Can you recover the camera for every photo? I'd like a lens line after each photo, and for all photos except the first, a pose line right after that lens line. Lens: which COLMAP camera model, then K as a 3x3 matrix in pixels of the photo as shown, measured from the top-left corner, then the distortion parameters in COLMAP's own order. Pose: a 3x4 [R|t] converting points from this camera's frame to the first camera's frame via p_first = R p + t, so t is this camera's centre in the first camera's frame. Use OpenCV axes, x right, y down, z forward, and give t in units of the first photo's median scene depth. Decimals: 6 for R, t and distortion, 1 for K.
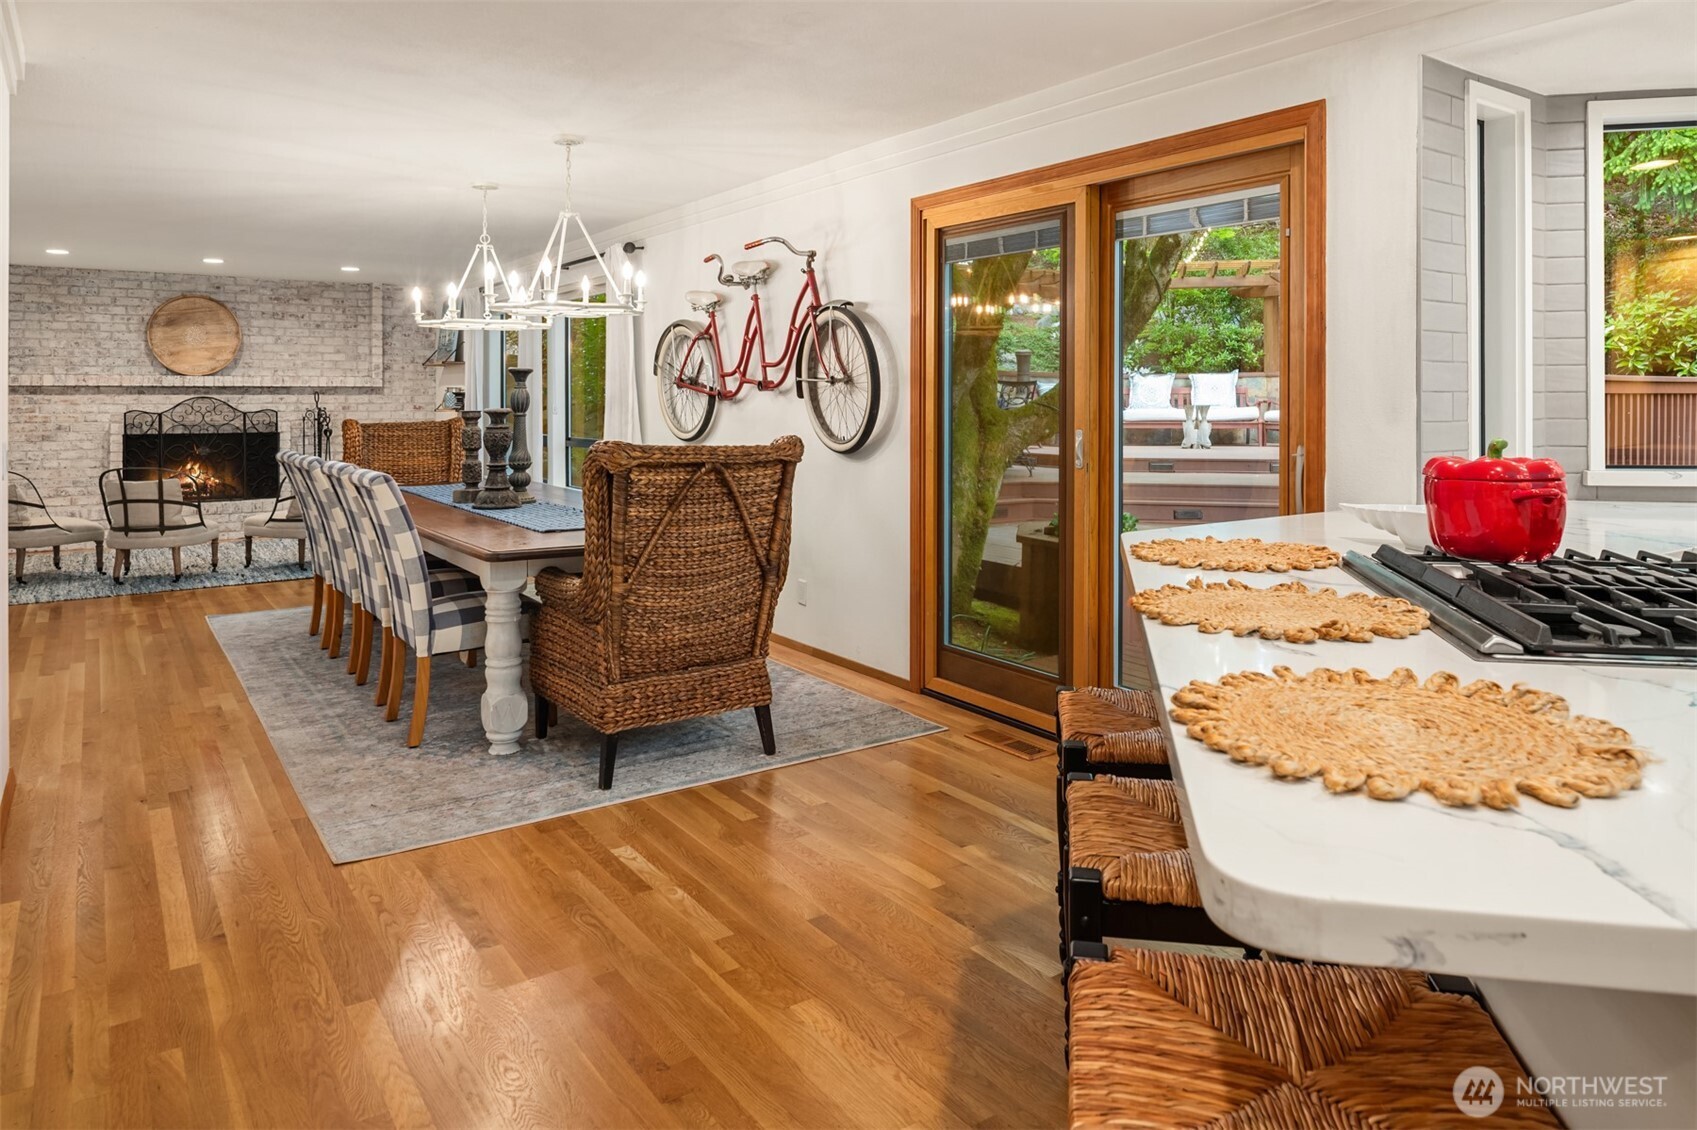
lens RADIAL K [[1111.5, 0, 863.7], [0, 1111.5, 404.8], [0, 0, 1]] dist [-0.005102, -0.002553]
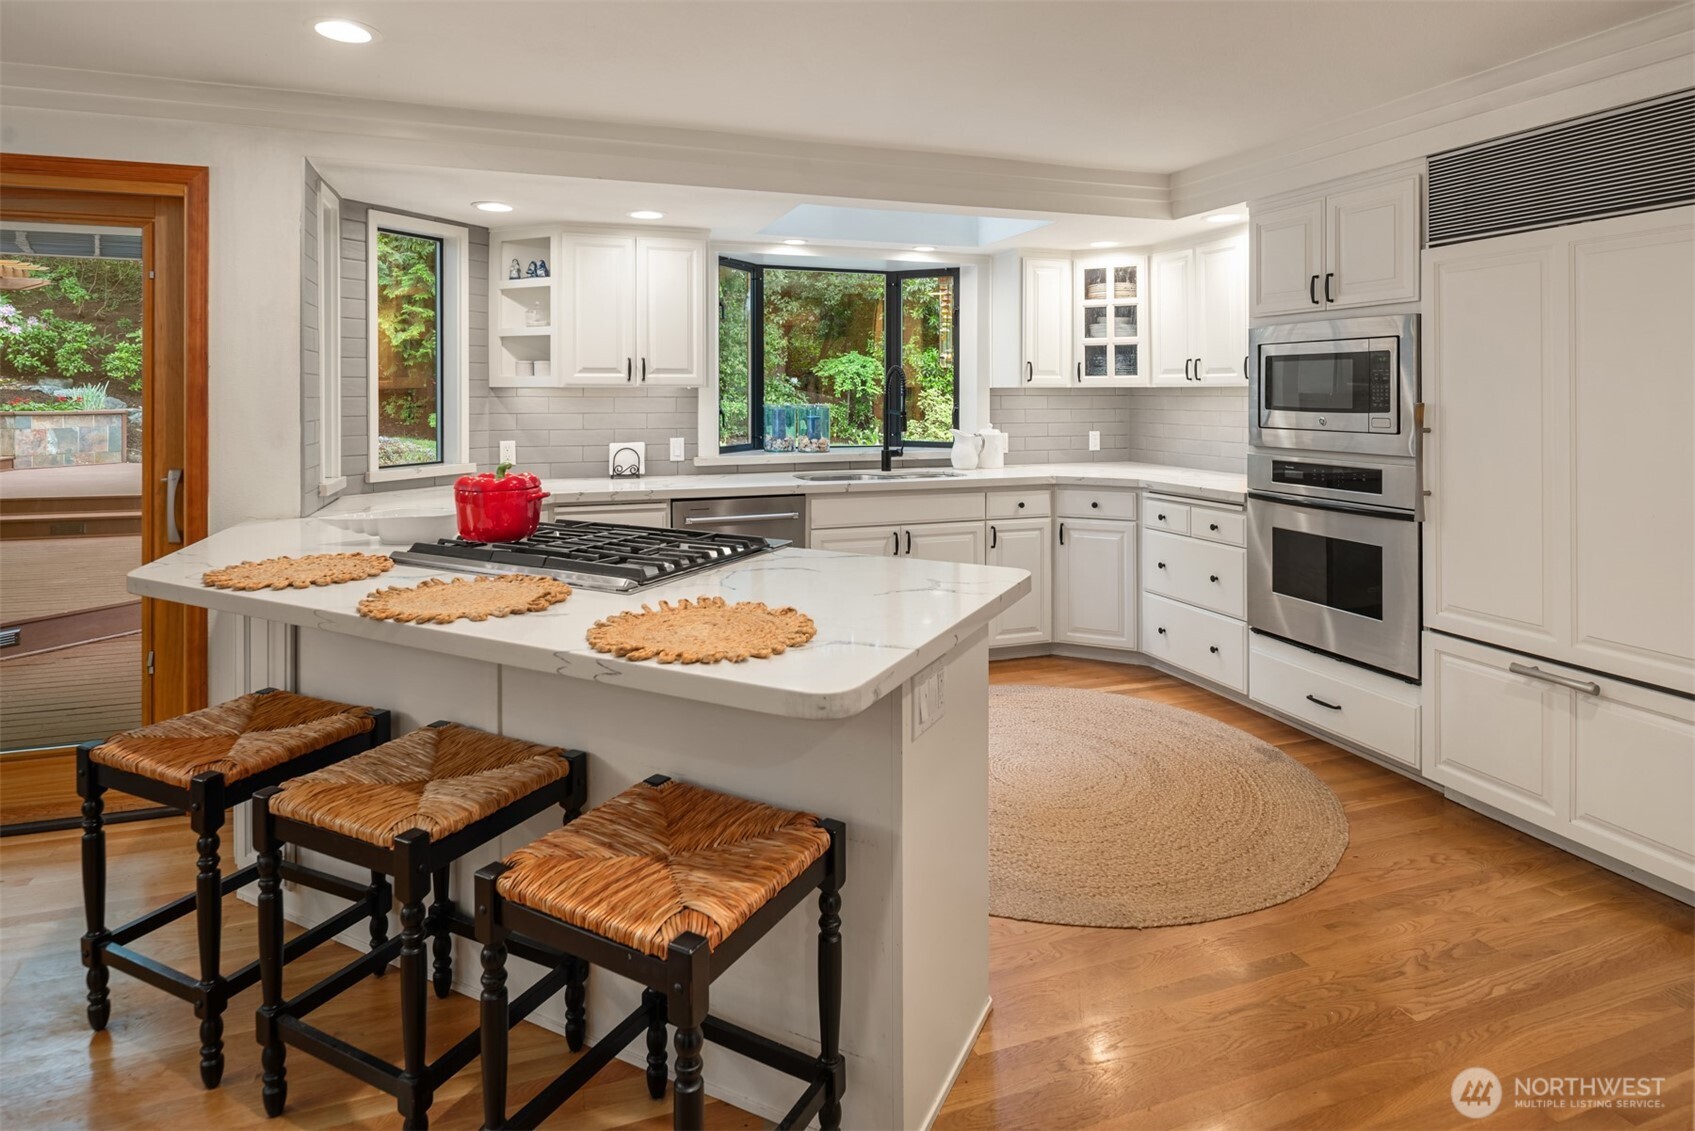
lens RADIAL K [[920.7, 0, 841.7], [0, 920.7, 387.3], [0, 0, 1]] dist [-0.005596, -0.005514]
pose [[0.261317, 0.005348, 0.965238, -0.201098], [0.006572, 0.999952, -0.007320, -0.022606], [-0.965231, 0.008257, 0.261269, 0.076670]]
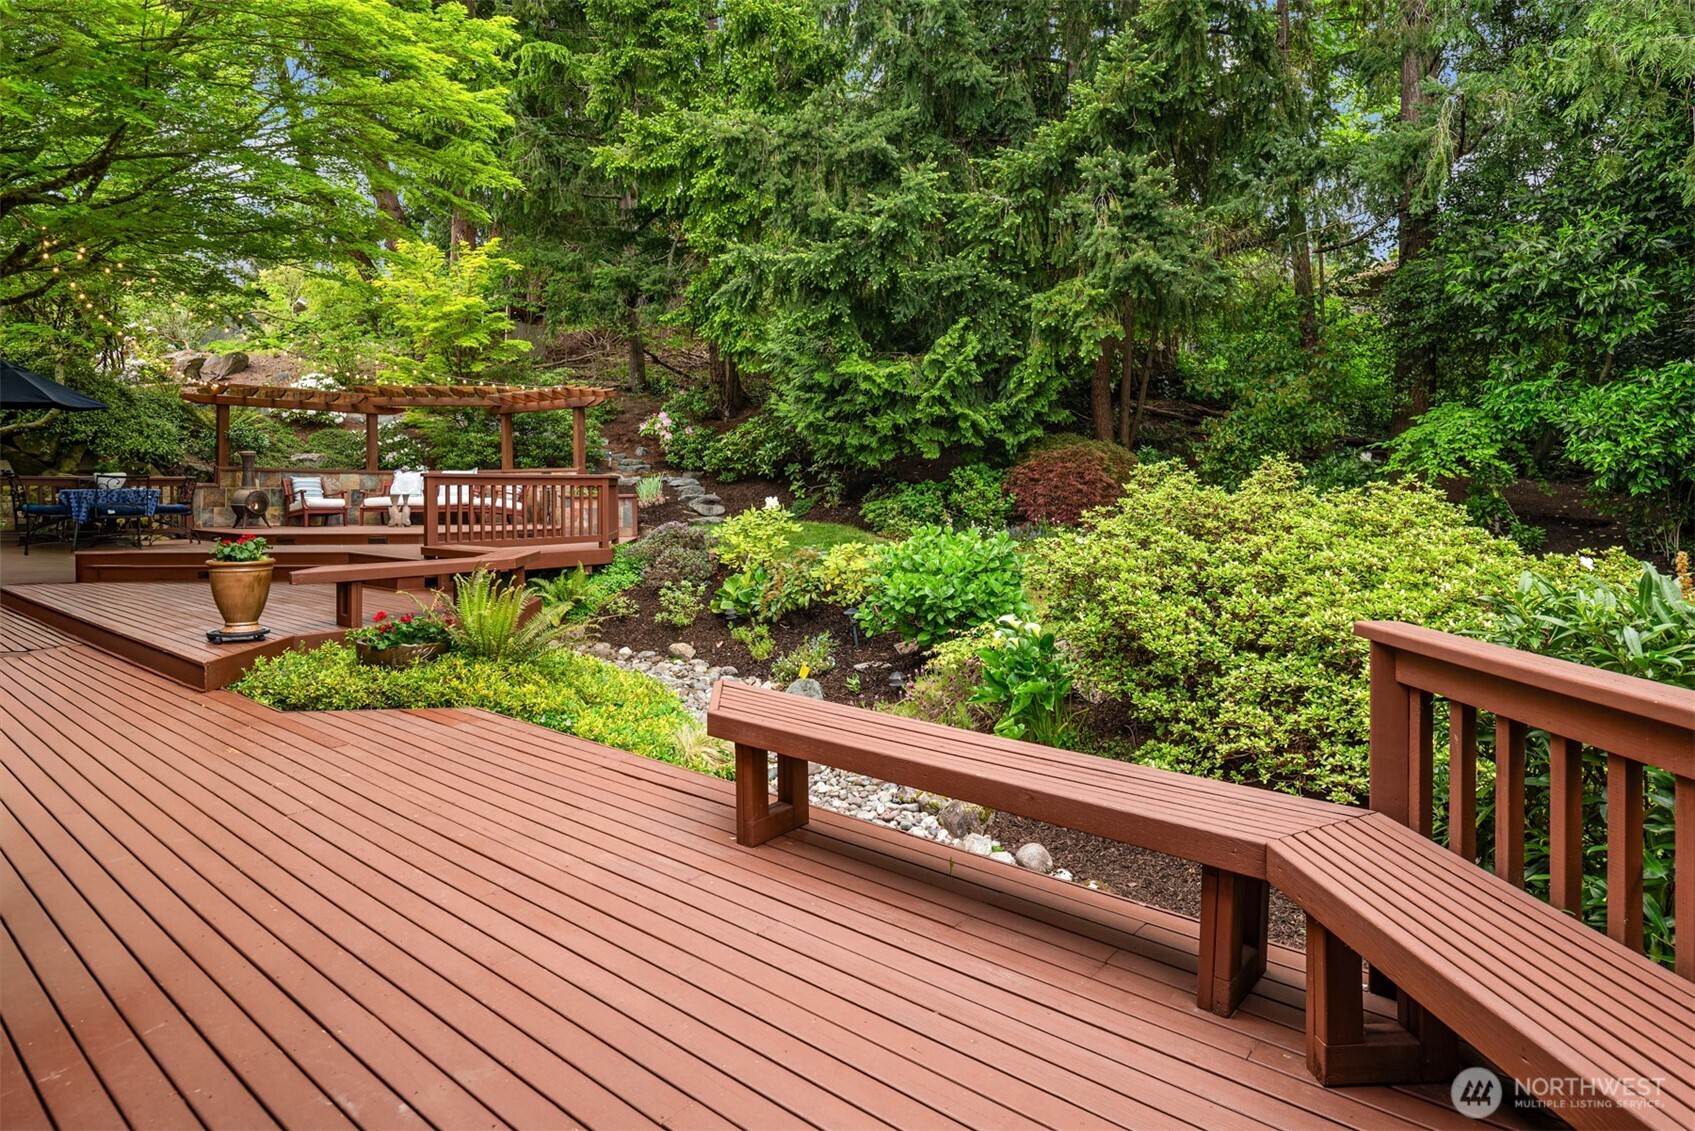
lens RADIAL K [[920.7, 0, 892.5], [0, 920.7, 486.0], [0, 0, 1]] dist [-0.005596, -0.005514]
pose [[0.955184, 0.000202, 0.296014, 1.365526], [0.002503, 0.999959, -0.008759, 0.005024], [-0.296004, 0.009107, 0.955143, -0.581959]]
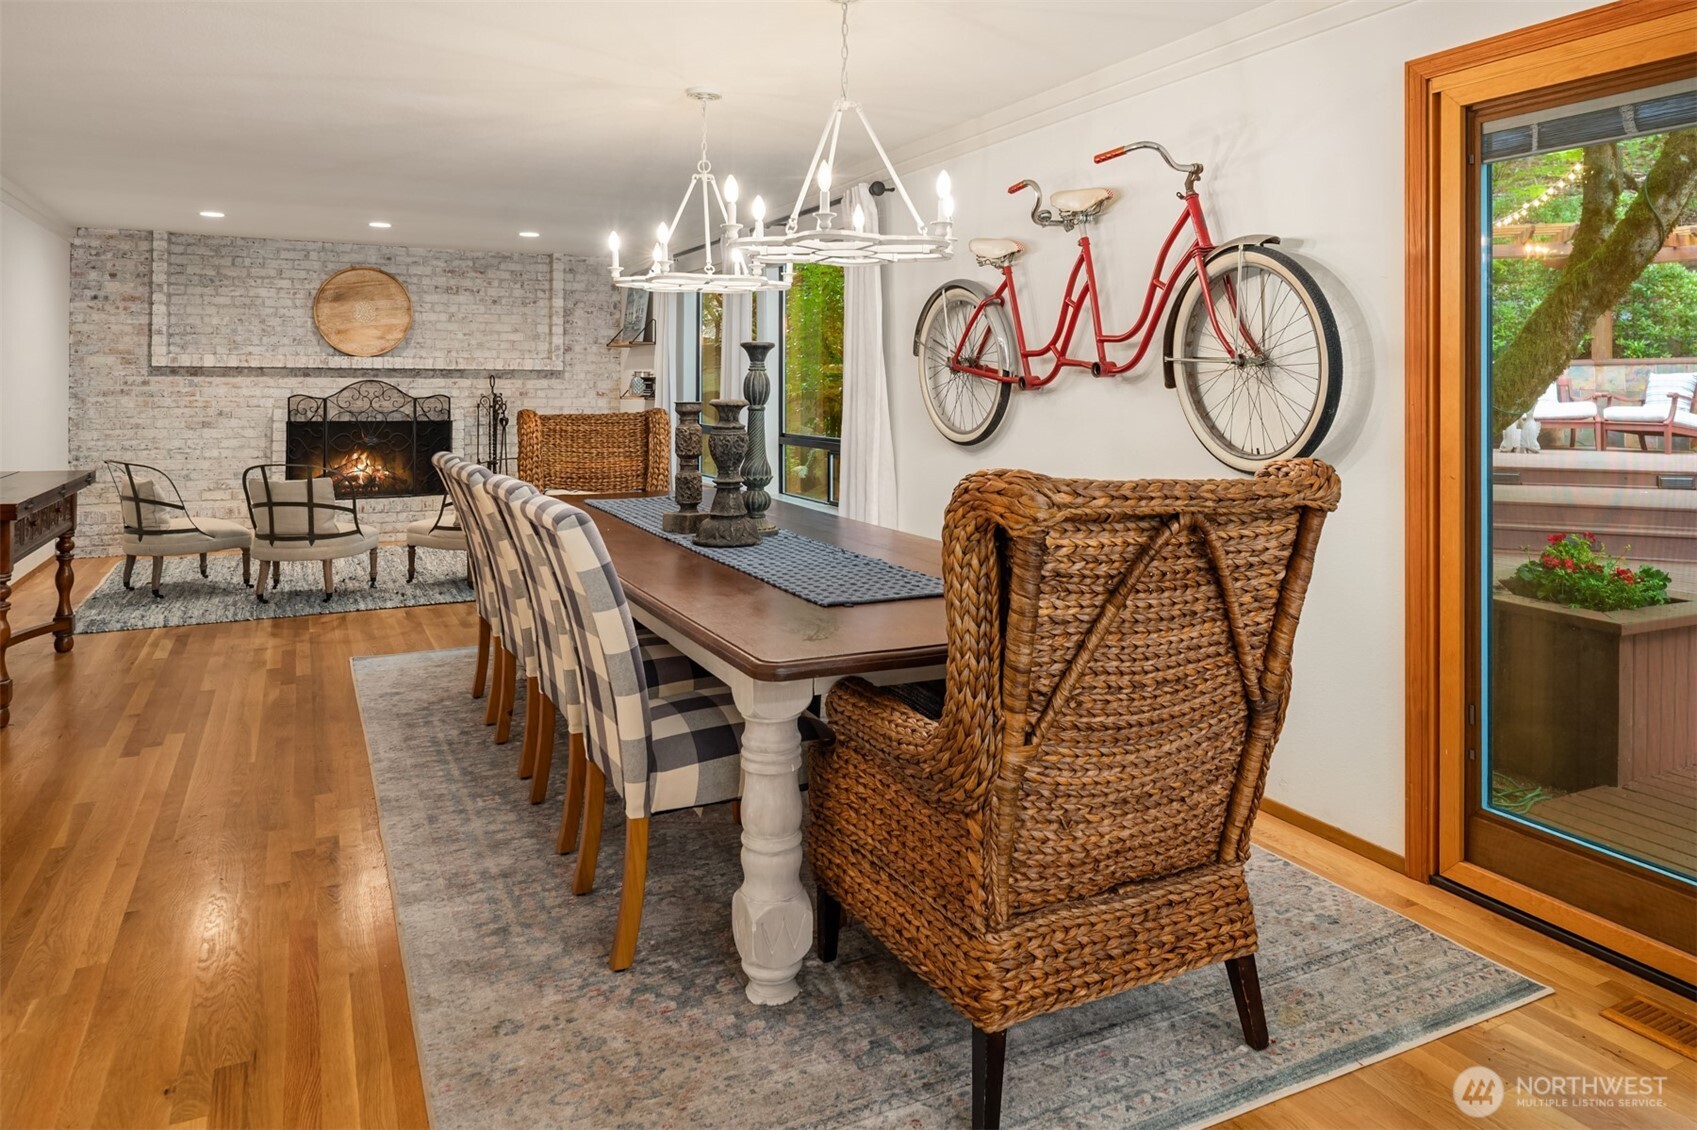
lens RADIAL K [[1111.5, 0, 869.6], [0, 1111.5, 386.6], [0, 0, 1]] dist [-0.005102, -0.002553]
pose [[0.990744, 0.007793, -0.135517, -0.151938], [-0.008568, 0.999950, -0.005135, -0.001872], [0.135470, 0.006248, 0.990762, 0.332295]]
